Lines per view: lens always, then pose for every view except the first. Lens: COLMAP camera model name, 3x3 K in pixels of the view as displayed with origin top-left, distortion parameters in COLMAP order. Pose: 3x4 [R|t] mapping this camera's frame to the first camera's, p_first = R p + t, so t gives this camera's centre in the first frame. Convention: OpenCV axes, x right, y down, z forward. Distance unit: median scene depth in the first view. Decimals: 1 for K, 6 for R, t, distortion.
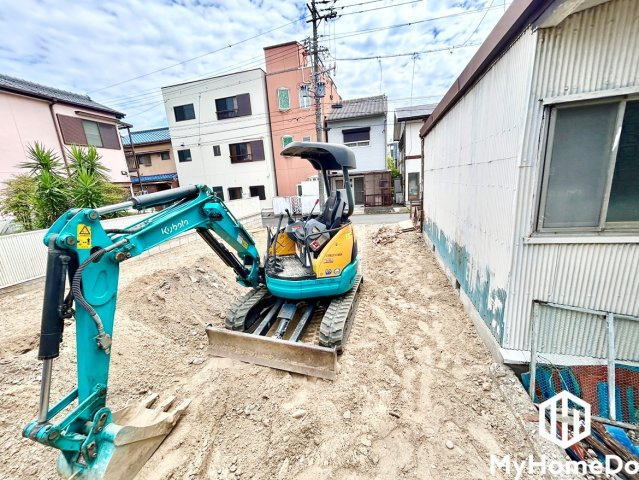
lens RADIAL K [[257.7, 0, 320.2], [0, 257.7, 241.6], [0, 0, 1]] dist [0.000023, 0.000682]
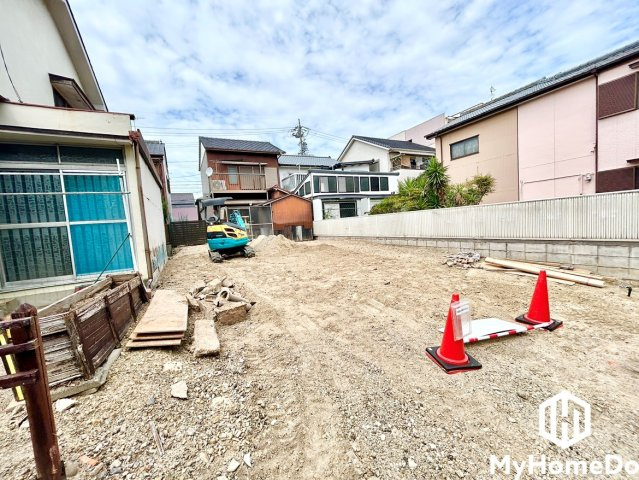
lens RADIAL K [[257.7, 0, 319.4], [0, 257.7, 240.6], [0, 0, 1]] dist [0.000023, 0.000682]
pose [[-0.731474, 0.168072, -0.660831, 0.211877], [-0.034246, 0.958868, 0.281780, -0.143374], [0.681009, 0.228745, -0.695631, 0.736658]]
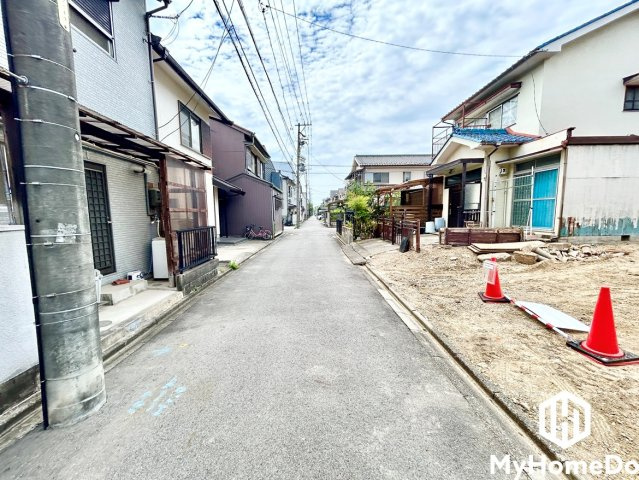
lens RADIAL K [[257.7, 0, 319.1], [0, 257.7, 241.7], [0, 0, 1]] dist [0.000023, 0.000682]
pose [[-0.266318, -0.032195, 0.963347, -0.131471], [0.253655, 0.961873, 0.102269, -0.155757], [-0.929911, 0.271594, -0.247998, 0.904801]]
